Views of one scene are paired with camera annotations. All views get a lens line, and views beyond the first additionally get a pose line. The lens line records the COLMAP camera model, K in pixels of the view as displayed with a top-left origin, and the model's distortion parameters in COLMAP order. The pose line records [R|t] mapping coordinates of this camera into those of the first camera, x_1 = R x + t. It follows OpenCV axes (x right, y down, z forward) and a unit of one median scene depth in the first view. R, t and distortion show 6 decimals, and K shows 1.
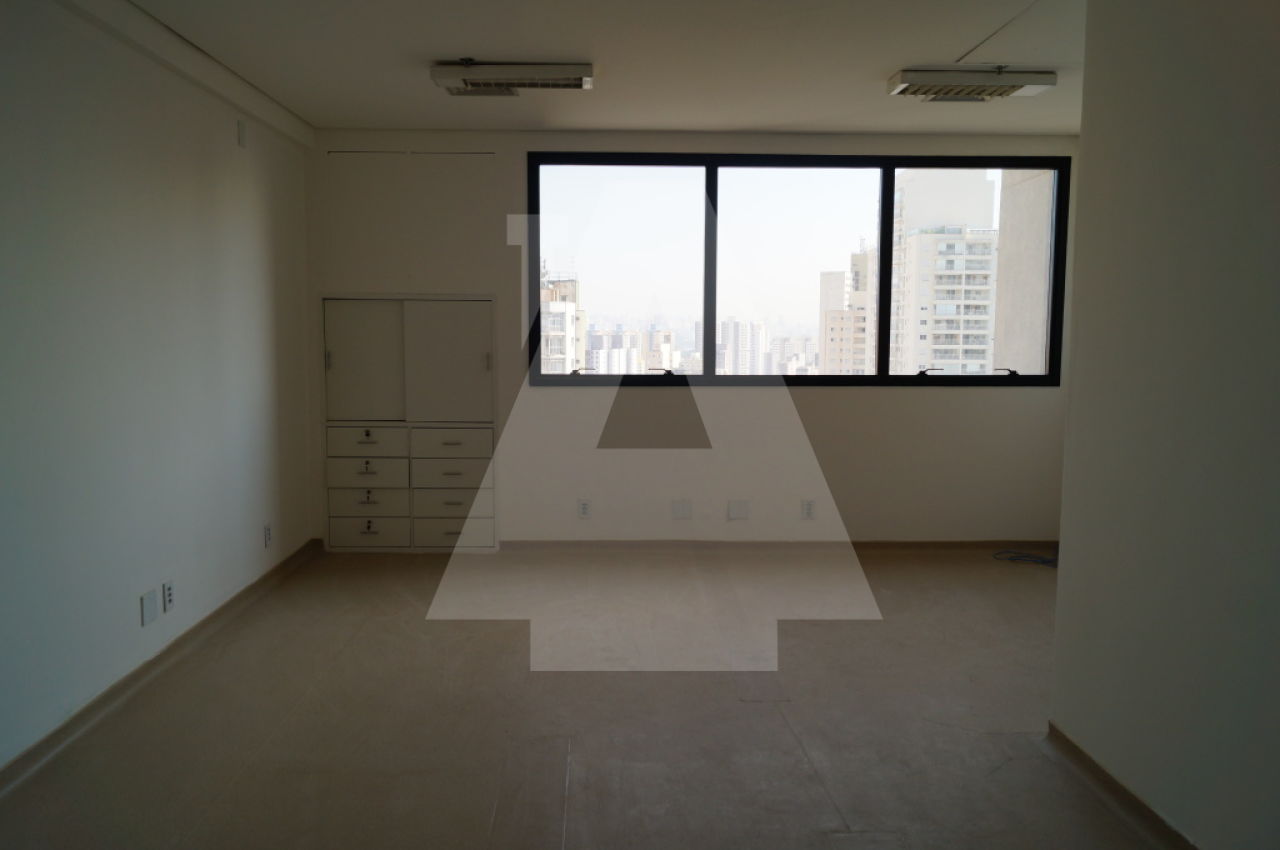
lens RADIAL K [[989.7, 0, 635.4], [0, 989.7, 427.7], [0, 0, 1]] dist [-0.004796, 0.014491]
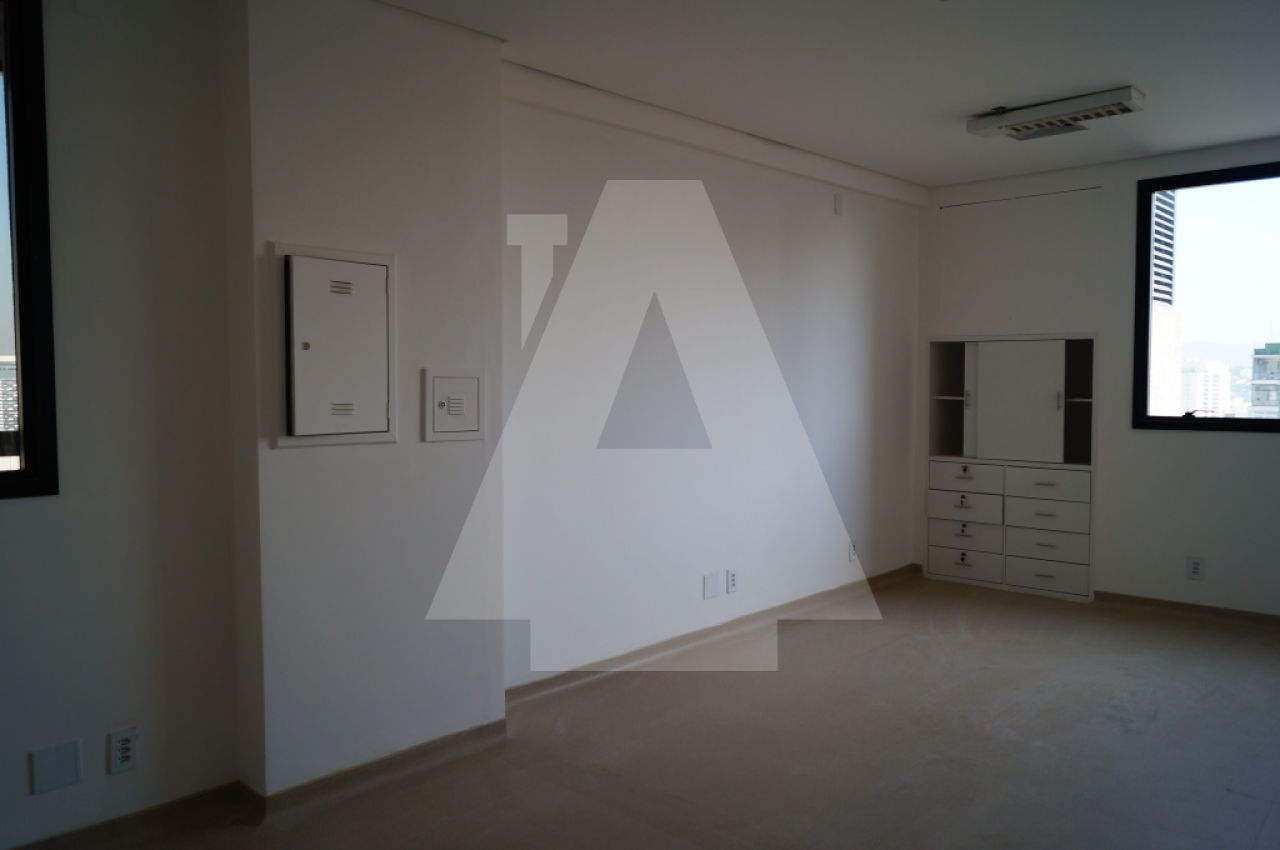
lens RADIAL K [[989.7, 0, 632.7], [0, 989.7, 428.8], [0, 0, 1]] dist [-0.004796, 0.014491]
pose [[0.711899, 0.028950, -0.701685, 0.213161], [-0.063943, 0.997672, -0.023712, 0.010538], [0.699365, 0.061749, 0.712093, 0.004733]]
